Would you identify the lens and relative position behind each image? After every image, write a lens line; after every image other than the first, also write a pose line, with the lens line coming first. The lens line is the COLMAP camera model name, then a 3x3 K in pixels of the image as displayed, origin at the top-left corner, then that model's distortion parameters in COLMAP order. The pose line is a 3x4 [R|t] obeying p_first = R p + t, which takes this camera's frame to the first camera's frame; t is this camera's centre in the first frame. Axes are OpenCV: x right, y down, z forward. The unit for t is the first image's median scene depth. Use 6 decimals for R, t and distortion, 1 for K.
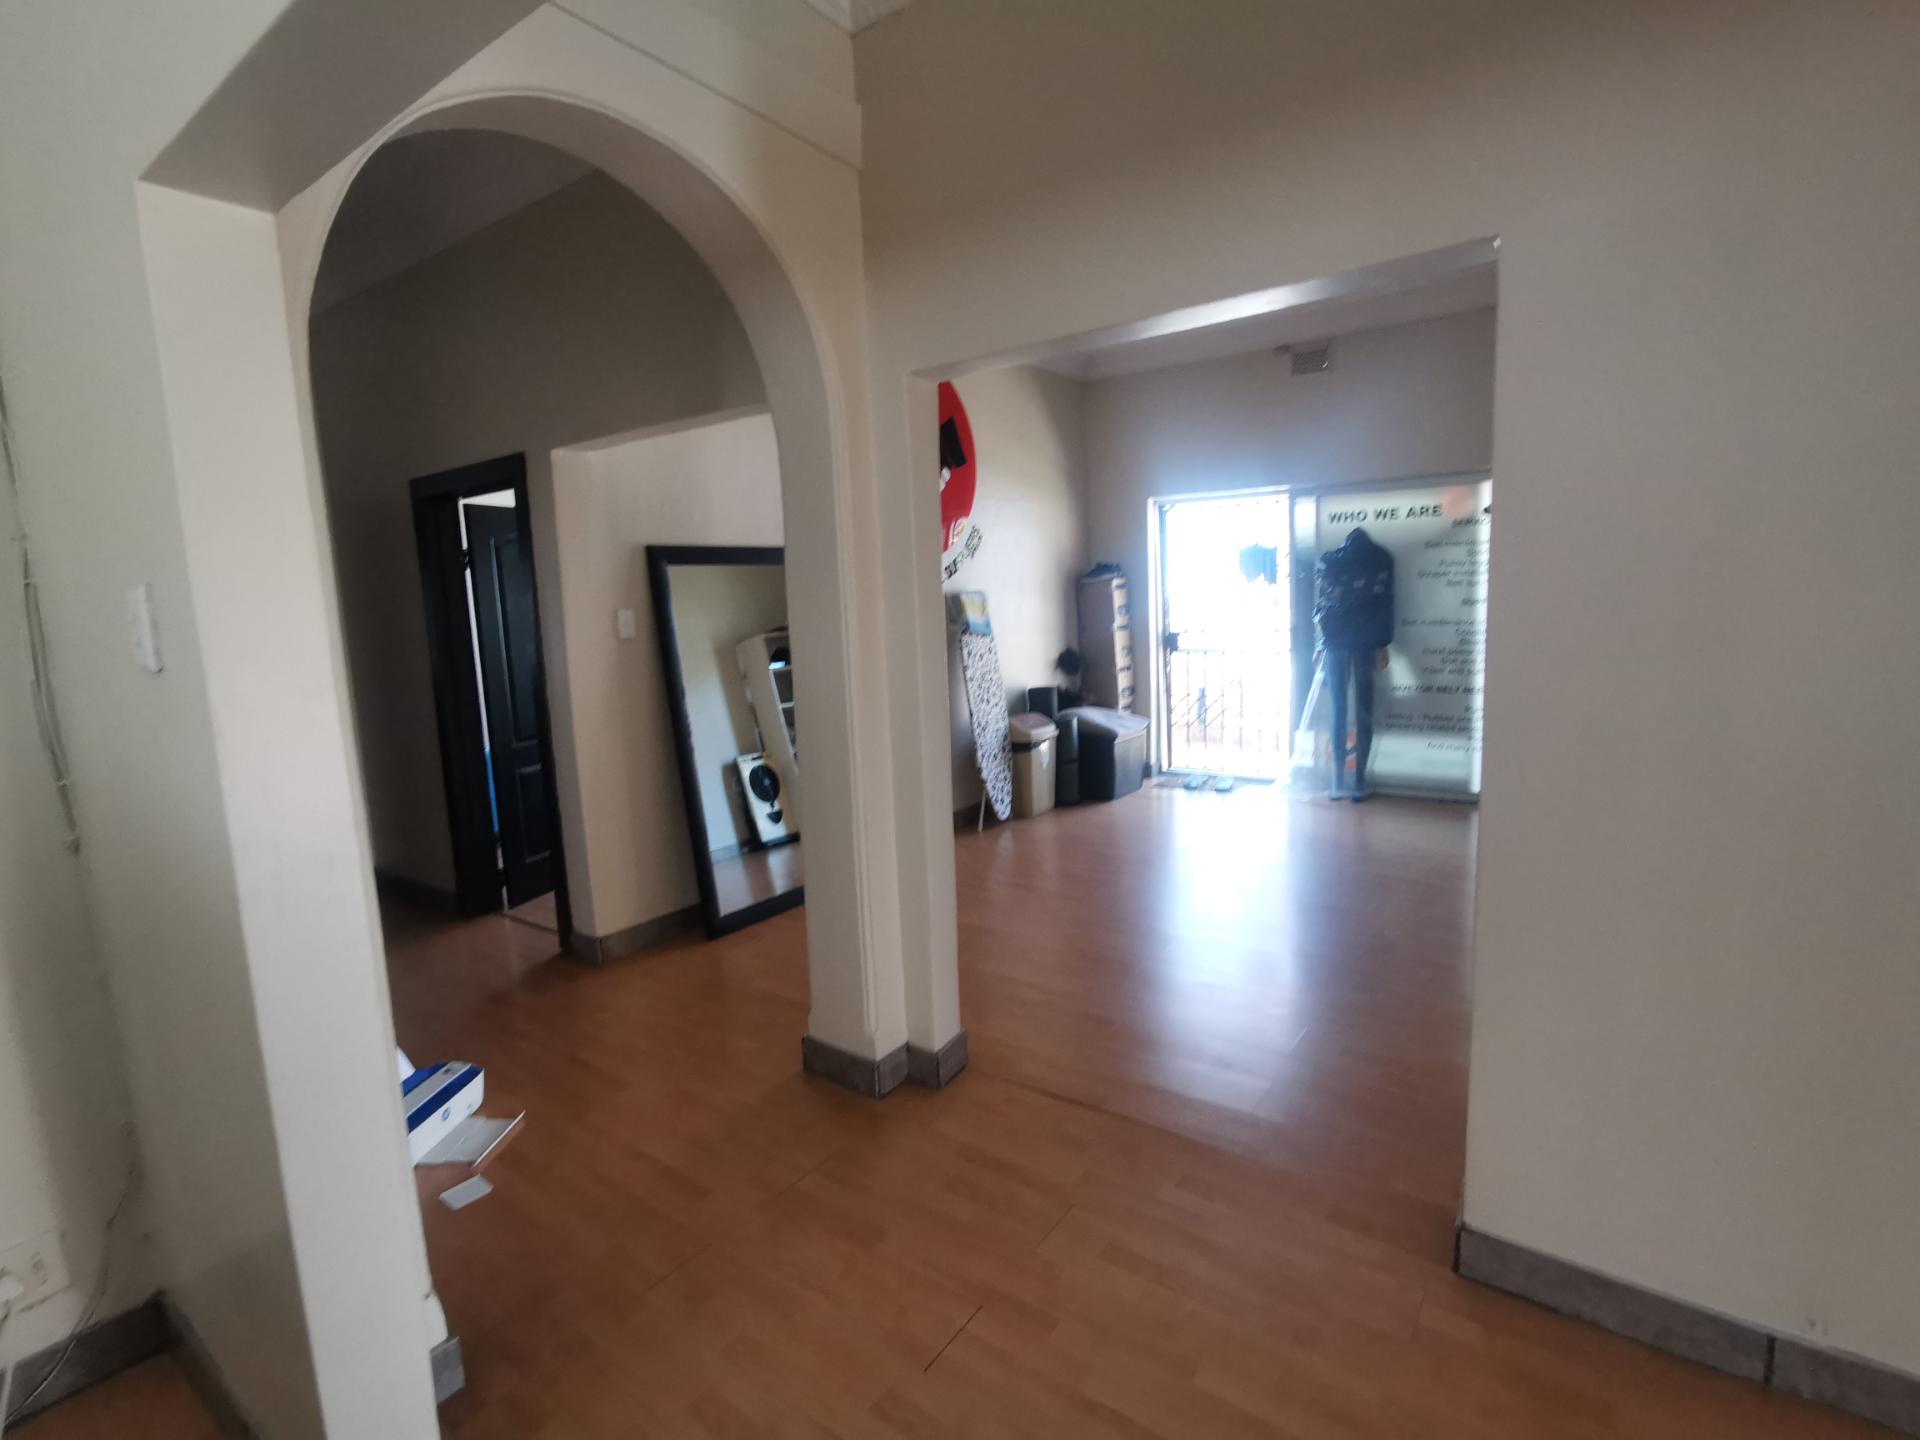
lens RADIAL K [[924.5, 0, 959.2], [0, 924.5, 715.2], [0, 0, 1]] dist [-0.041042, 0.037449]
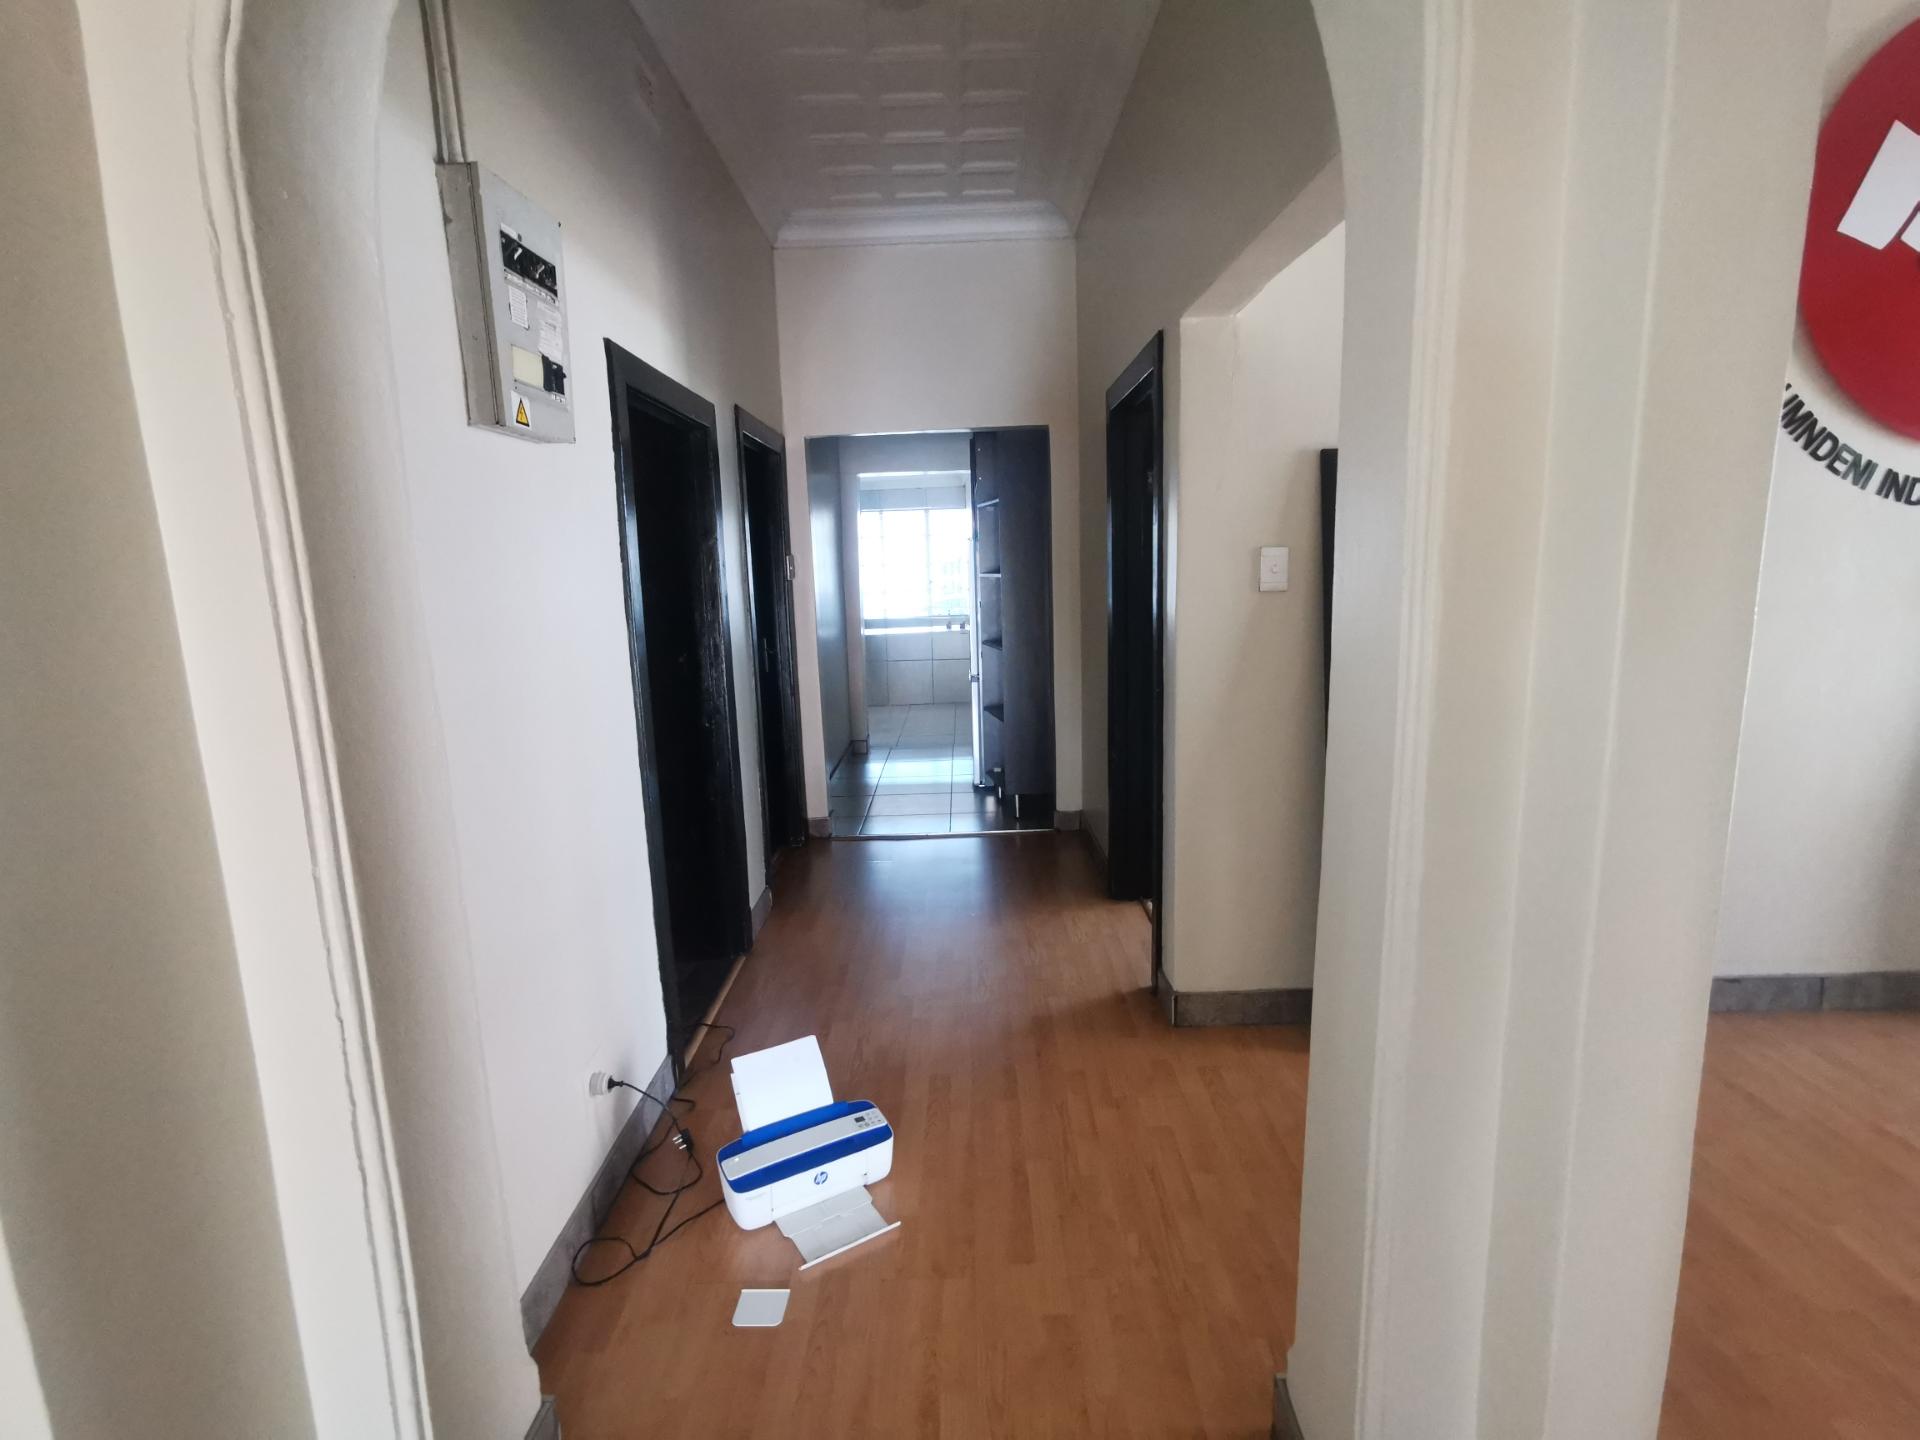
lens RADIAL K [[924.5, 0, 959.2], [0, 924.5, 715.2], [0, 0, 1]] dist [-0.041042, 0.037449]
pose [[0.587385, 0.156227, -0.794086, 0.040139], [-0.097102, 0.987708, 0.122494, -0.034930], [0.803461, 0.005156, 0.595335, 0.270422]]
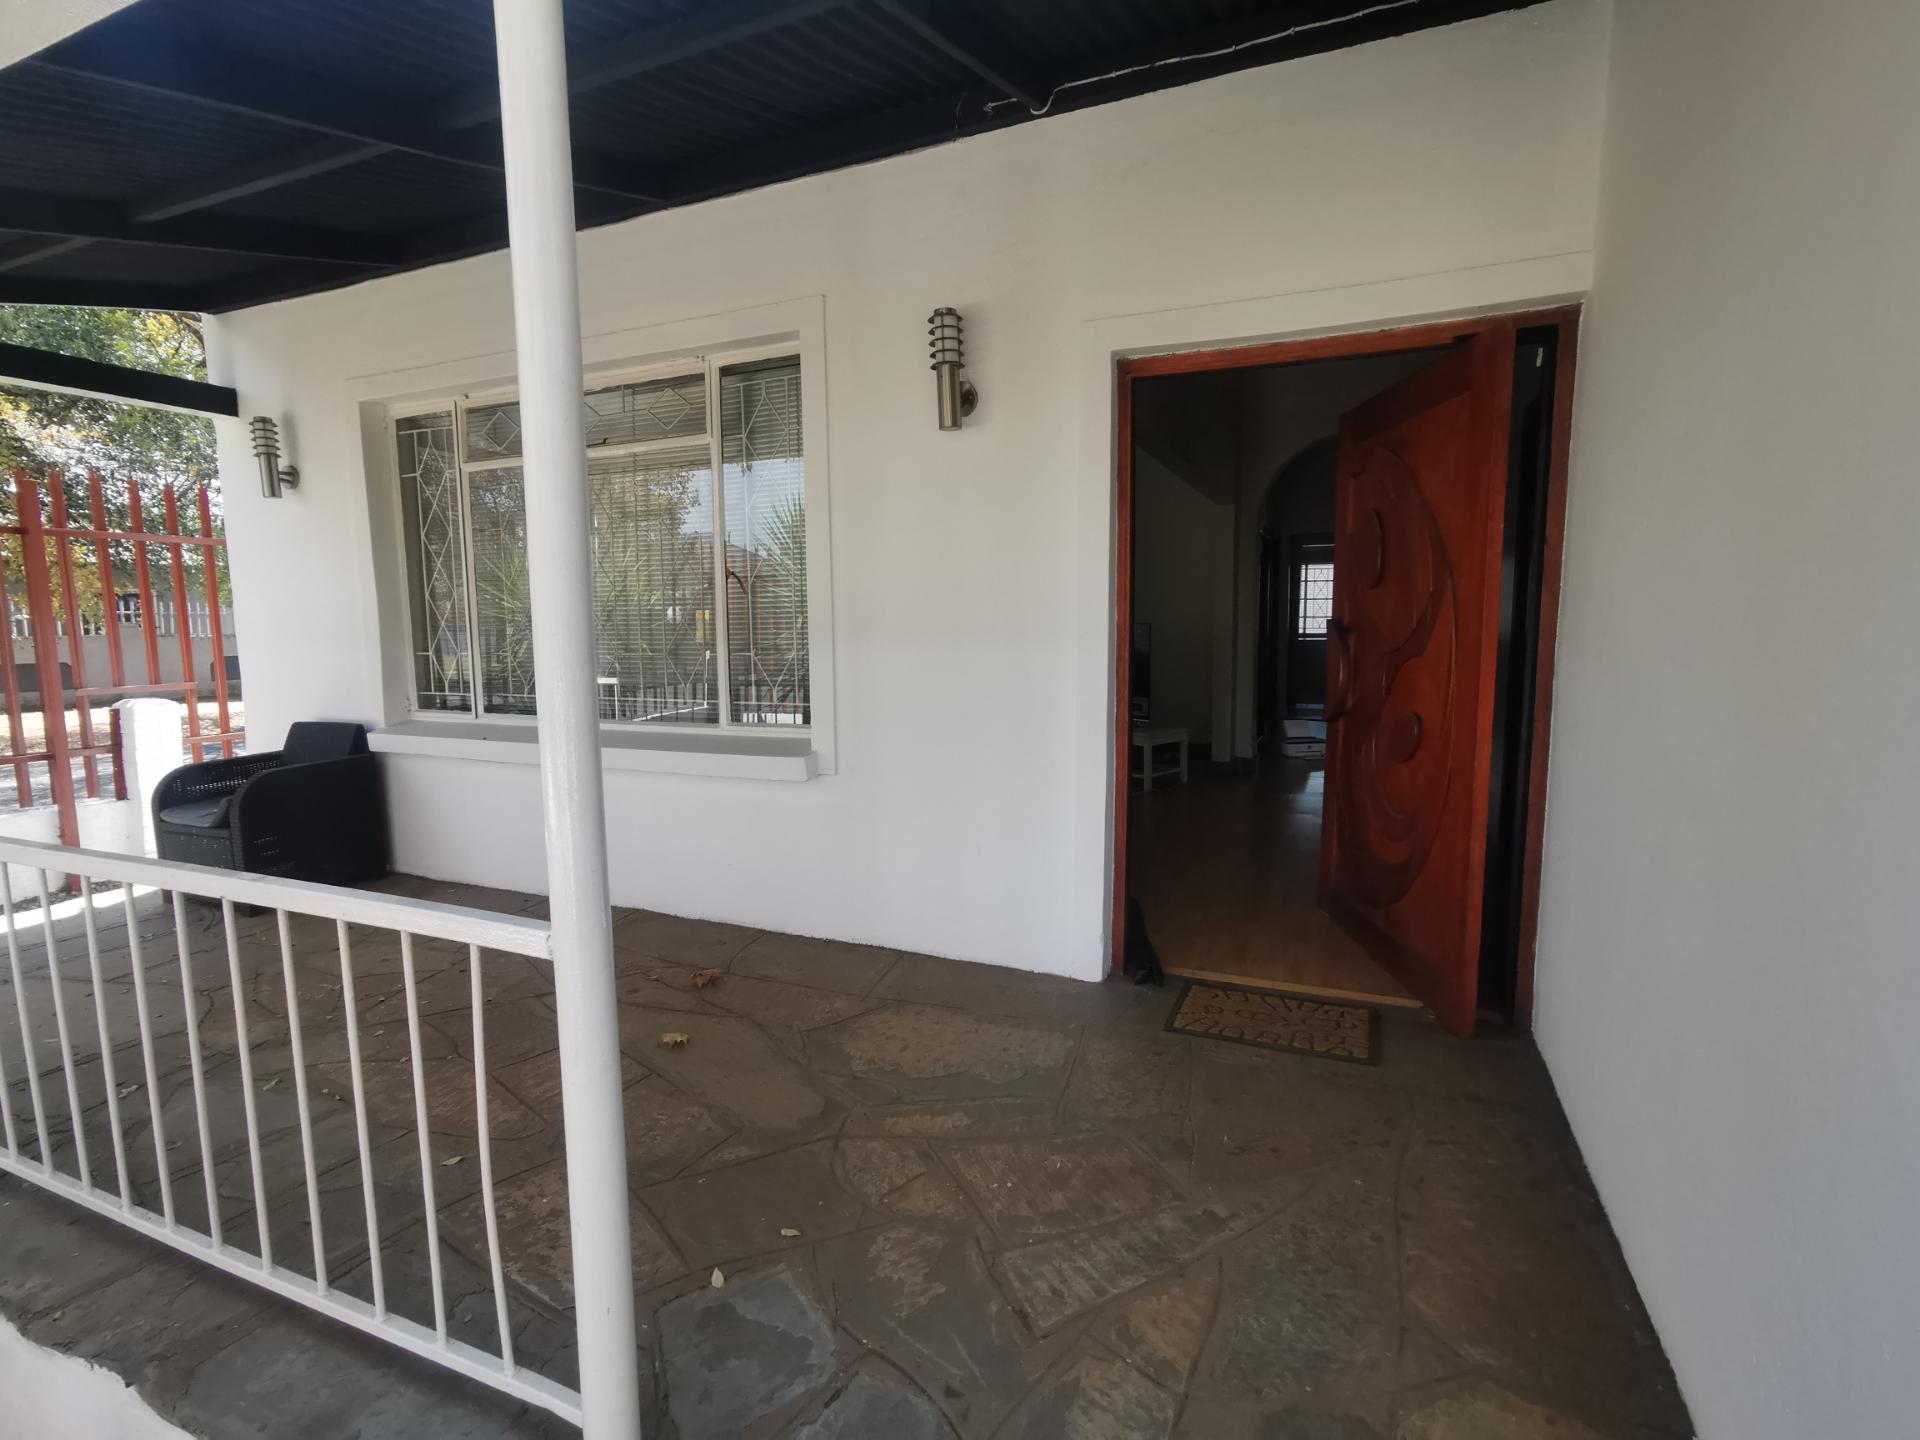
lens RADIAL K [[924.5, 0, 959.2], [0, 924.5, 715.2], [0, 0, 1]] dist [-0.041042, 0.037449]
pose [[0.225173, 0.145153, -0.963446, 0.877776], [-0.129879, 0.984487, 0.117968, 0.050944], [0.965623, 0.098568, 0.240532, -0.353524]]
